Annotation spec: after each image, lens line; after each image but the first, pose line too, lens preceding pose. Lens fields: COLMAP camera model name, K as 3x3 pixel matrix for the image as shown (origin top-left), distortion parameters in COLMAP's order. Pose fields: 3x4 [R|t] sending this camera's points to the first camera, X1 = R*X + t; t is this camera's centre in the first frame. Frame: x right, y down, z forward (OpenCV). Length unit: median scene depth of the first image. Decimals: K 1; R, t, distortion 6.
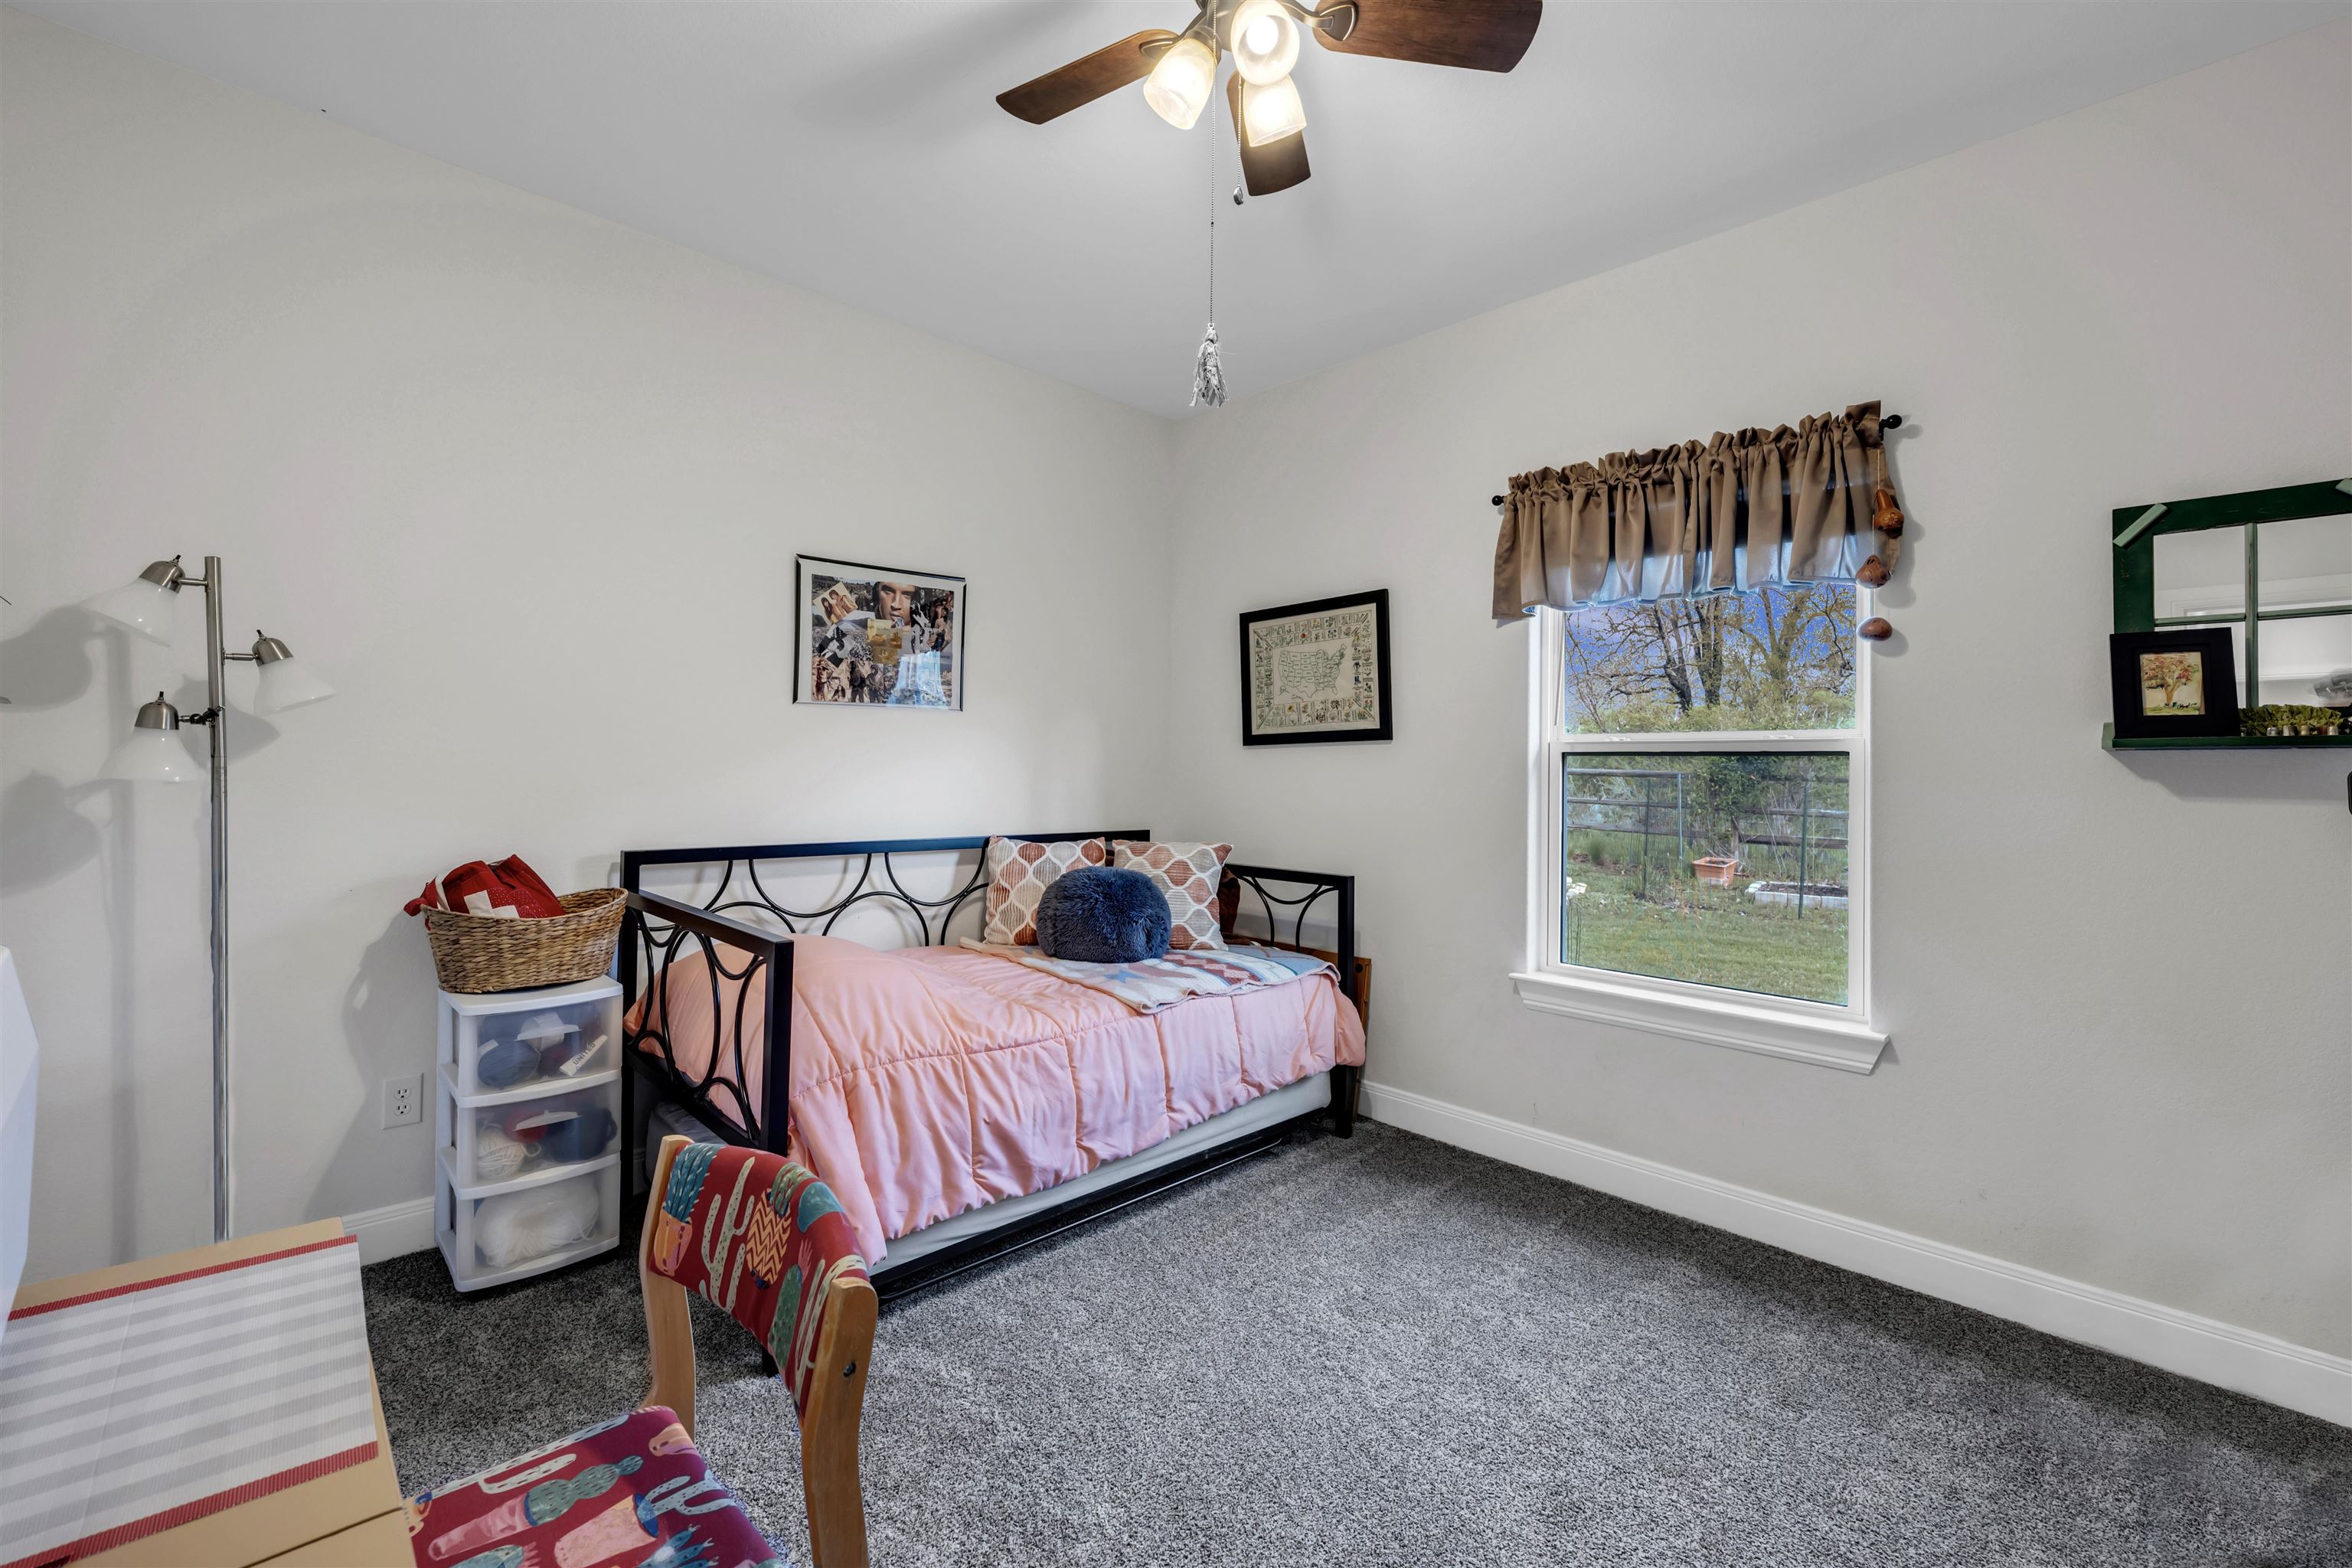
lens RADIAL K [[973.9, 0, 1177.9], [0, 973.9, 767.8], [0, 0, 1]] dist [-0.008124, 0.000497]
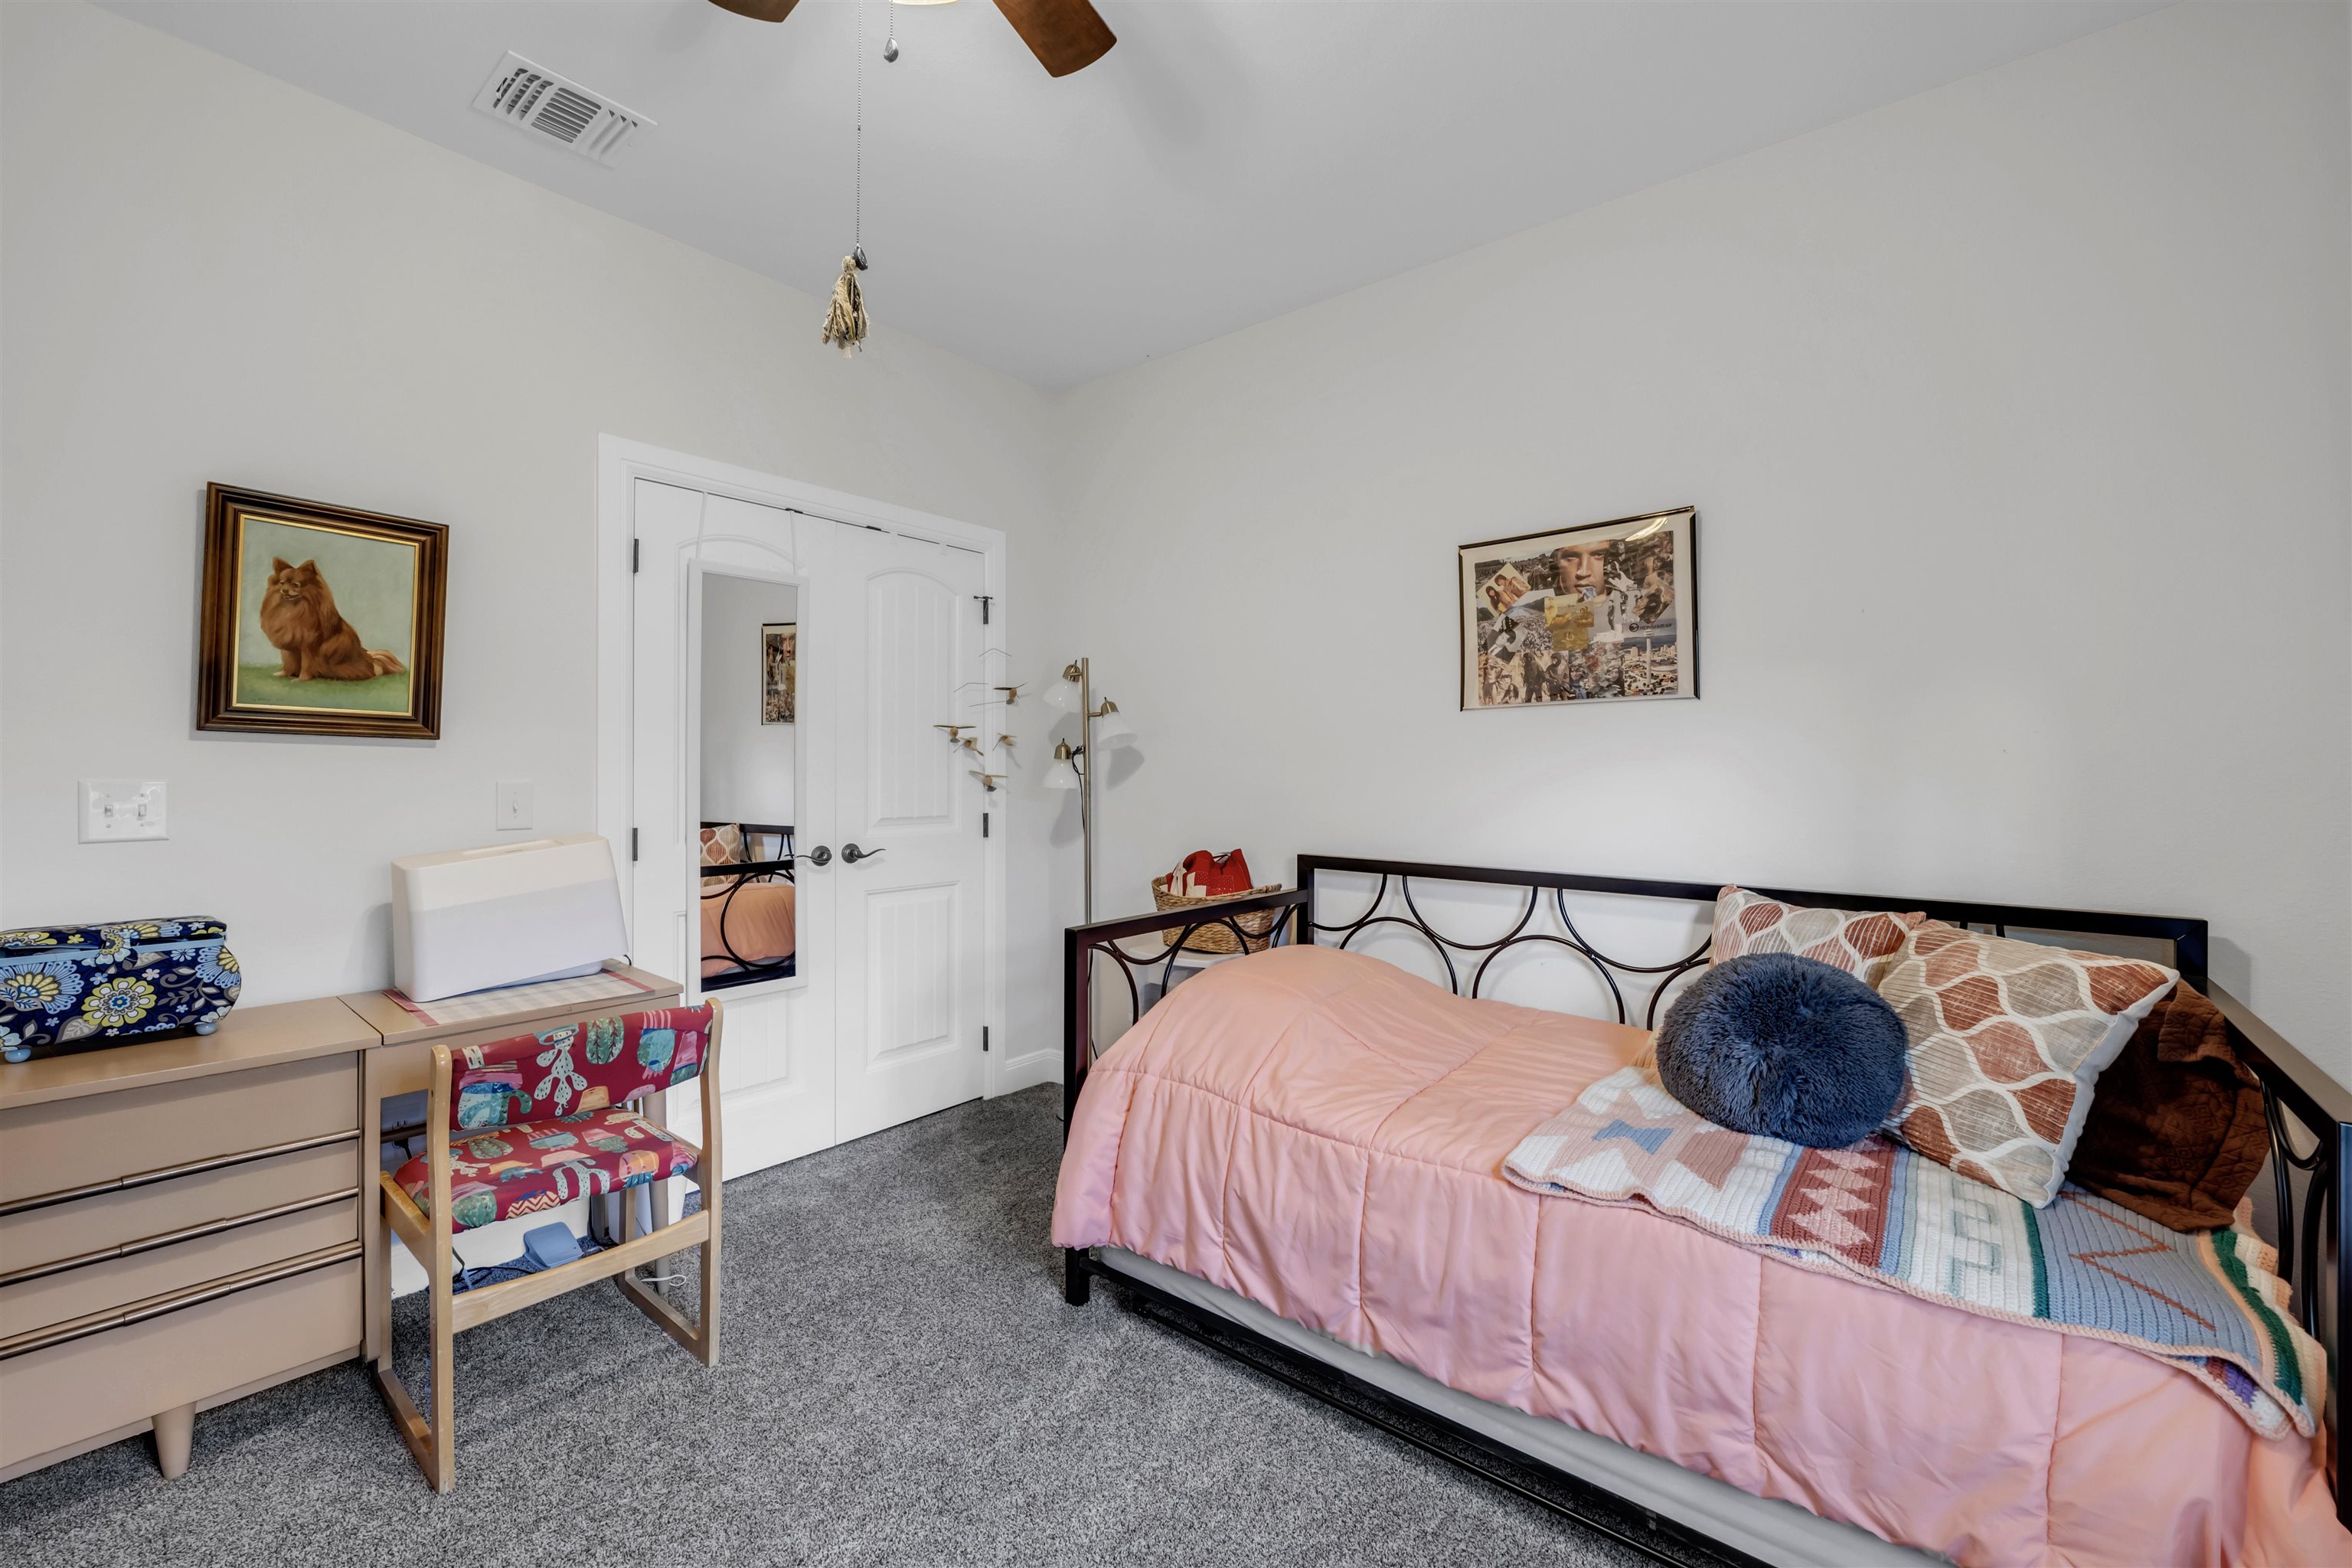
lens RADIAL K [[973.9, 0, 1178.4], [0, 973.9, 781.5], [0, 0, 1]] dist [-0.008124, 0.000497]
pose [[0.104186, -0.004039, -0.994550, 0.467944], [-0.004418, 0.999980, -0.004524, 0.005143], [0.994548, 0.004865, 0.104166, 0.624316]]
